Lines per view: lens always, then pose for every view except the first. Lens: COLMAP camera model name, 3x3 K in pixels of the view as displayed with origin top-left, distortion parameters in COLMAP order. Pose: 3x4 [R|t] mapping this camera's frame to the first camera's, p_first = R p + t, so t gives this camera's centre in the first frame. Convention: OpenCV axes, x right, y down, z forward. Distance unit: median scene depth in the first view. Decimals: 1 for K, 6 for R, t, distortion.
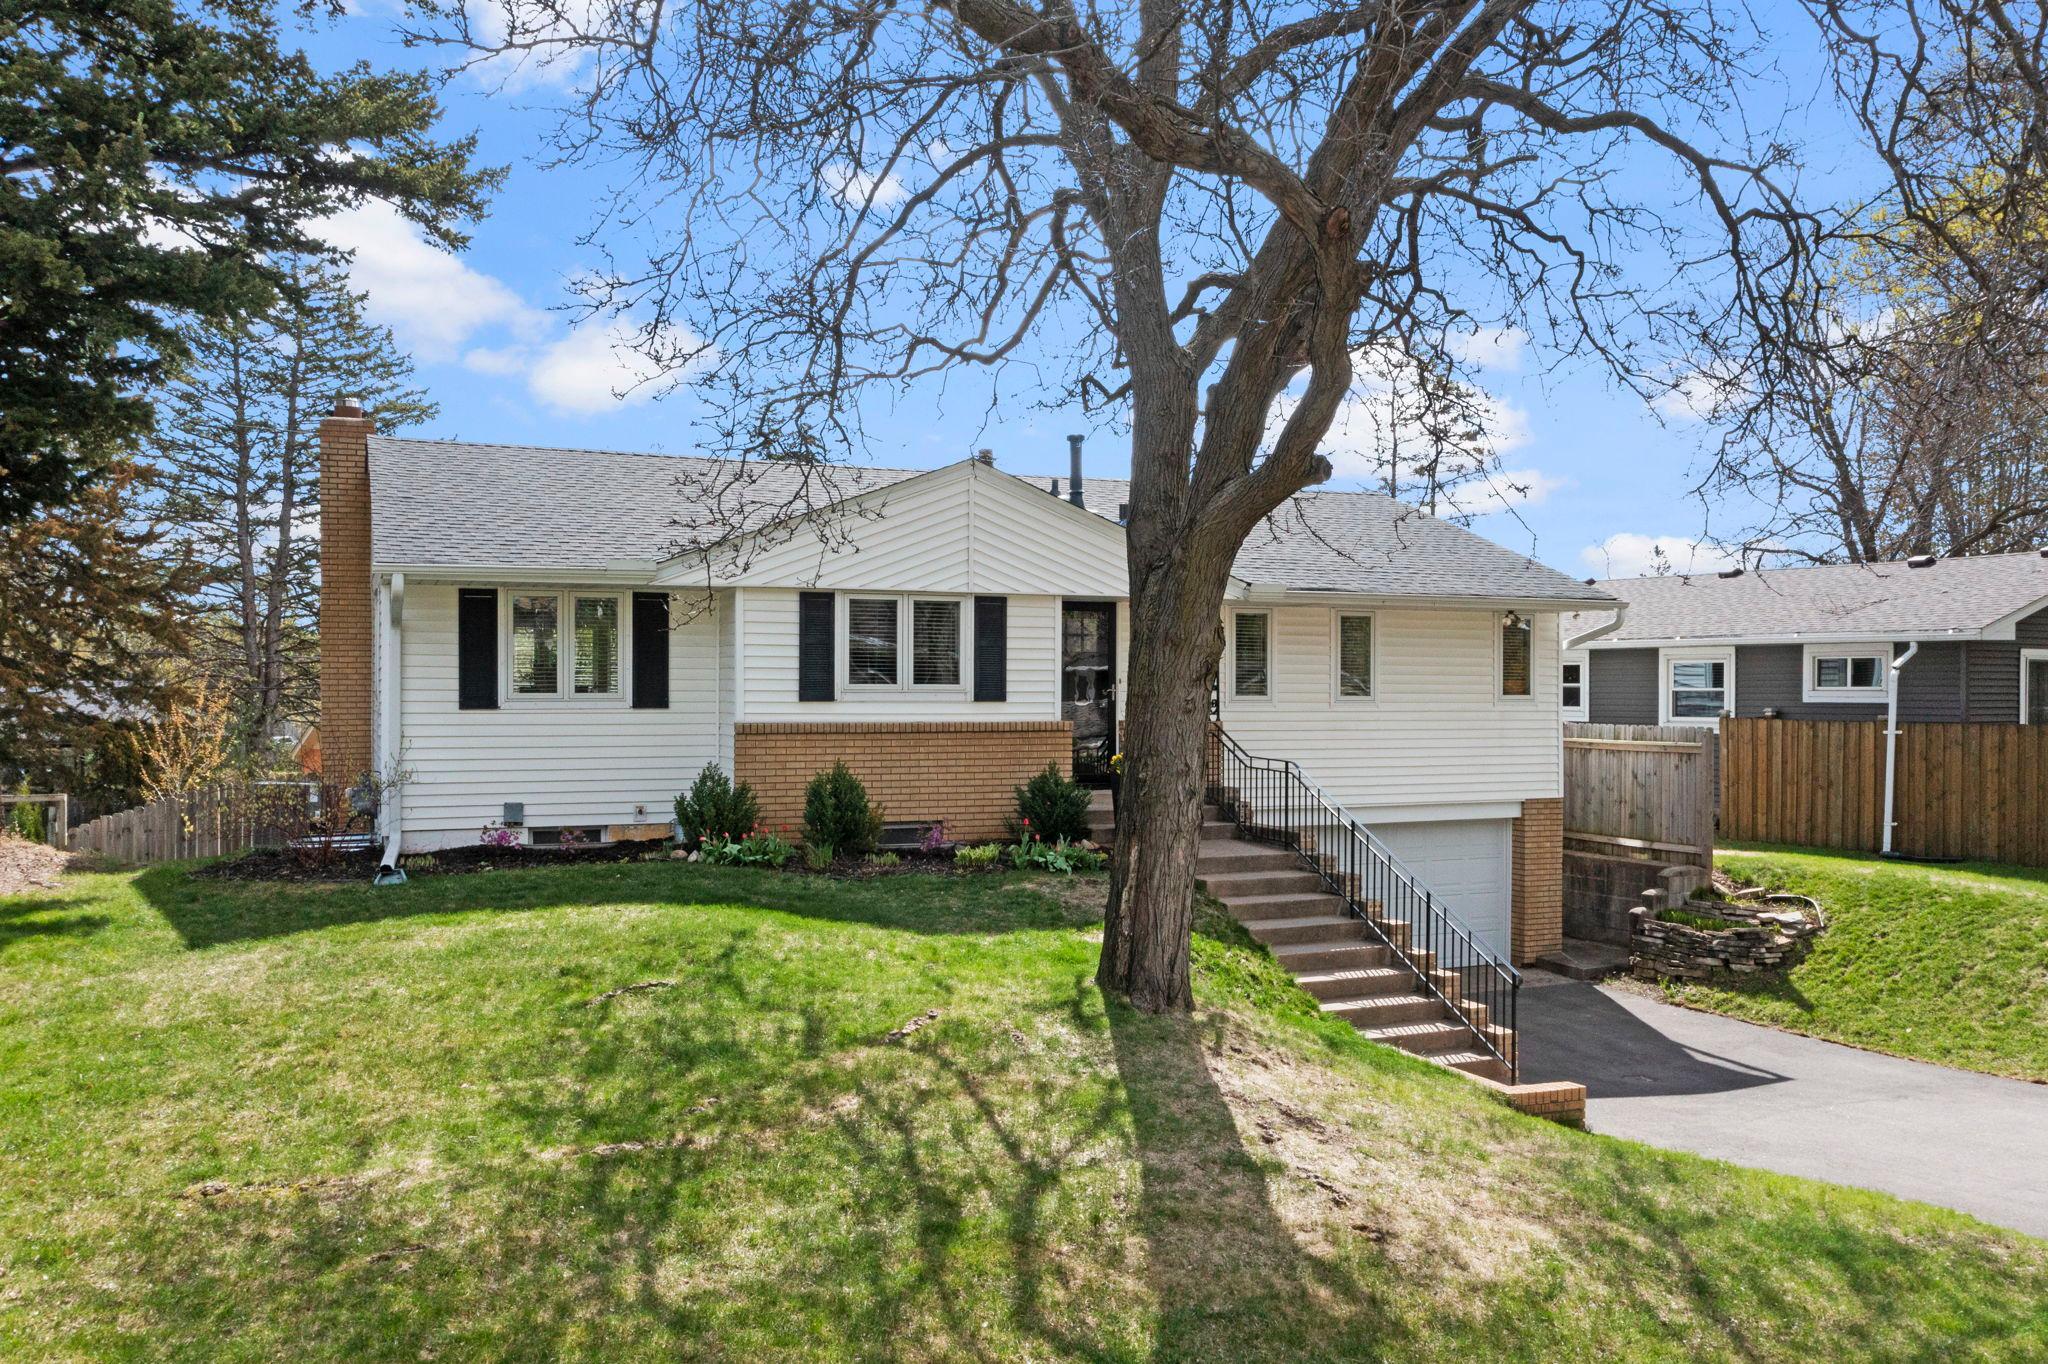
lens RADIAL K [[1701.1, 0, 1054.8], [0, 1701.1, 745.0], [0, 0, 1]] dist [-0.007753, -0.001726]
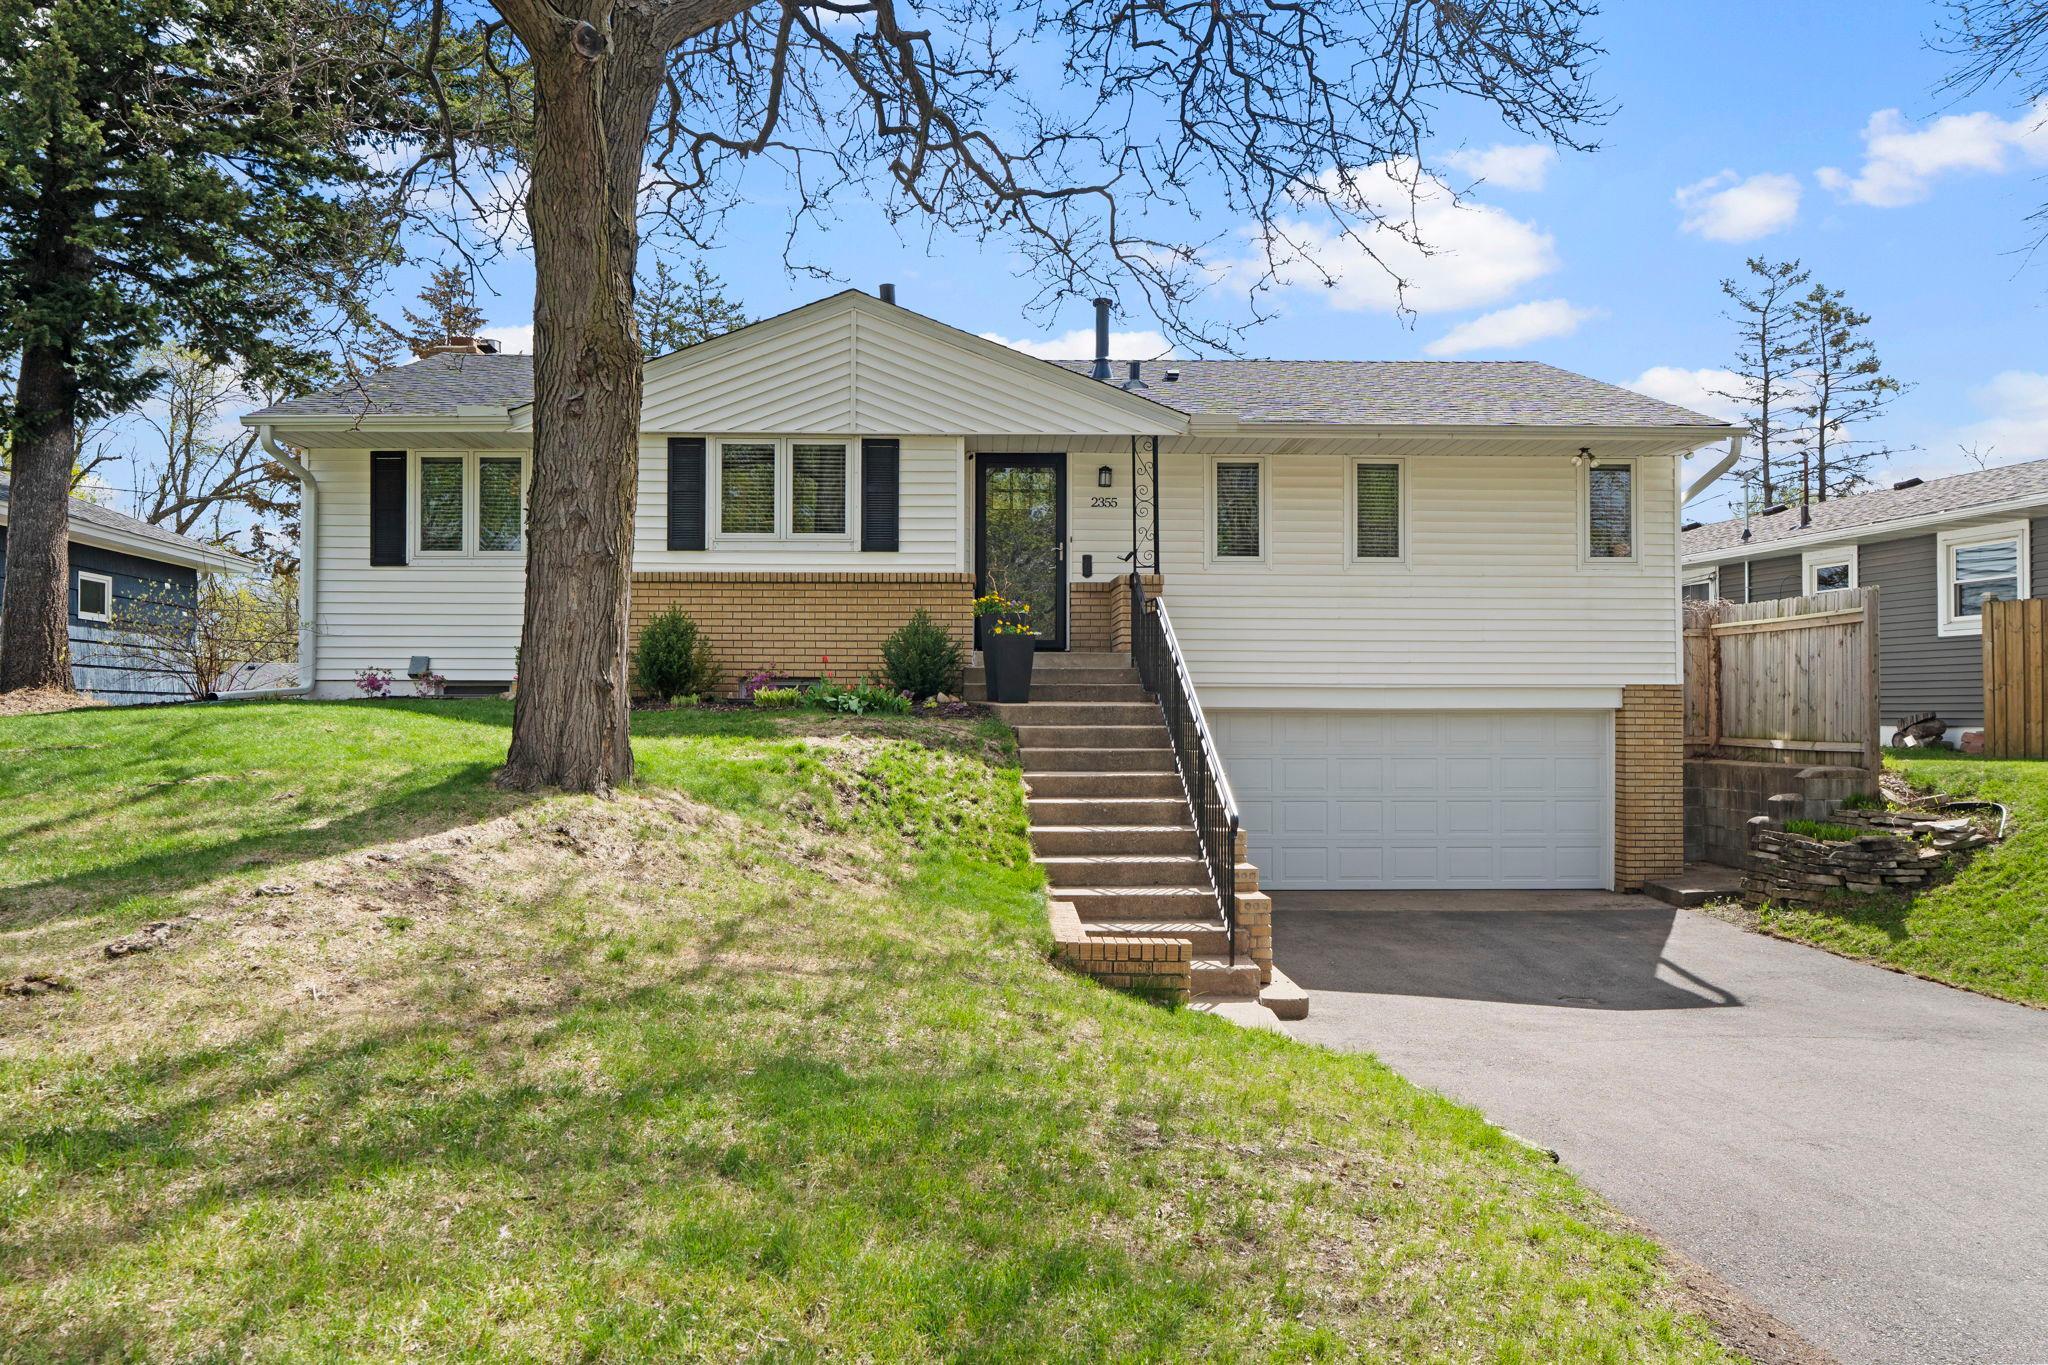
lens RADIAL K [[1513.1, 0, 1024.0], [0, 1513.1, 682.5], [0, 0, 1]] dist [0.009862, 0.003804]
pose [[0.927937, -0.009779, -0.372610, 0.341770], [-0.011427, 0.998440, -0.054662, 0.089751], [0.372563, 0.054980, 0.926377, 0.266808]]
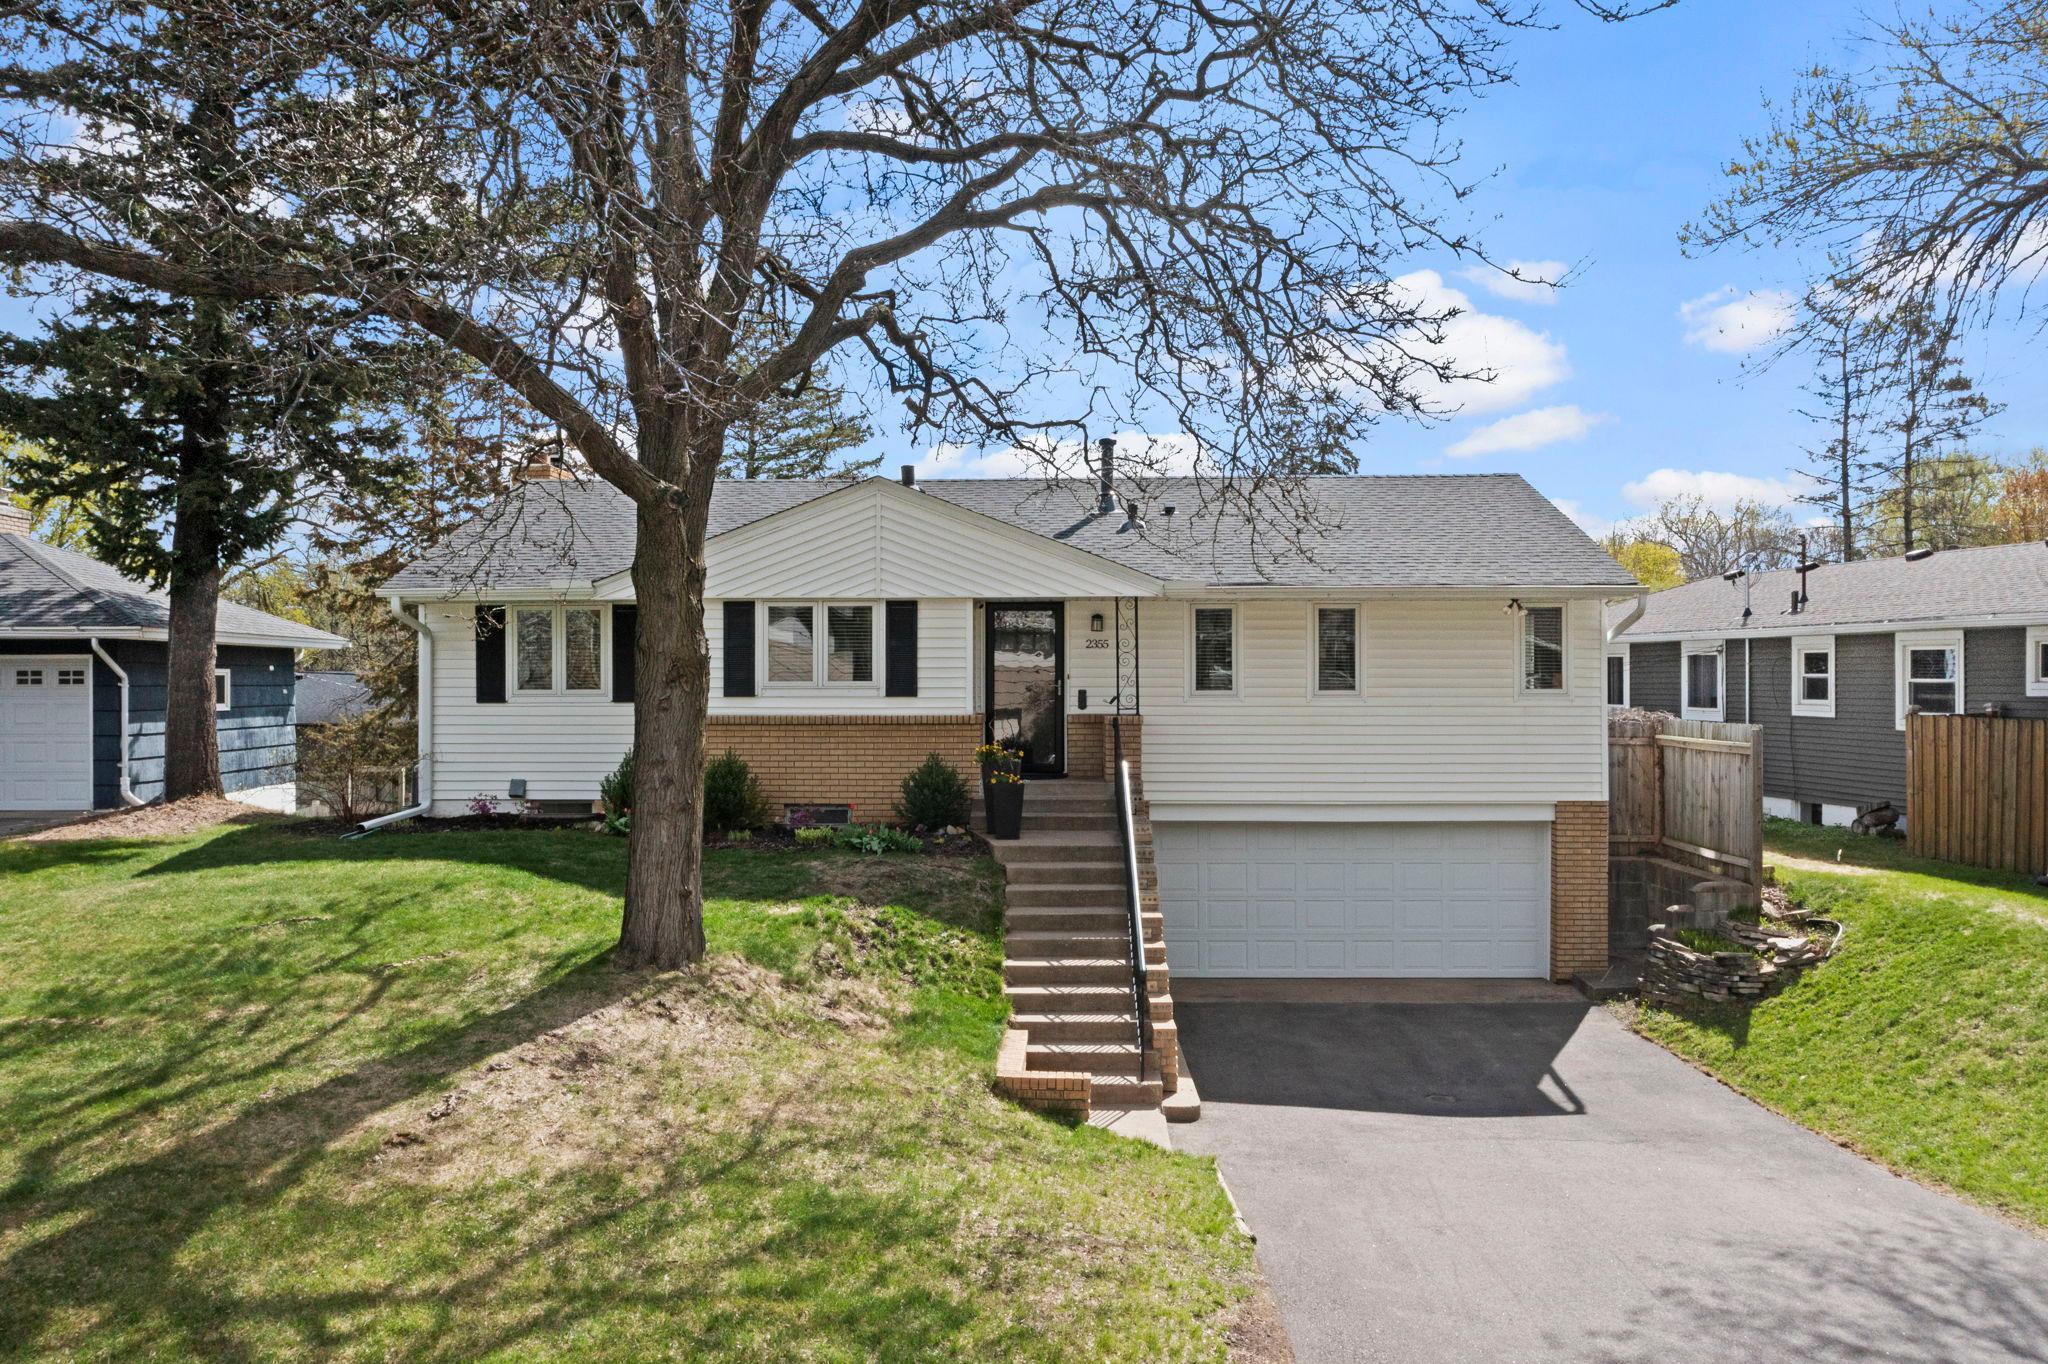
lens RADIAL K [[1739.3, 0, 1024.0], [0, 1739.3, 682.0], [0, 0, 1]] dist [-0.003055, 0.000531]
pose [[0.905363, -0.001977, -0.424633, 0.507721], [-0.010453, 0.999582, -0.026940, -0.005674], [0.424509, 0.028829, 0.904964, 0.019820]]
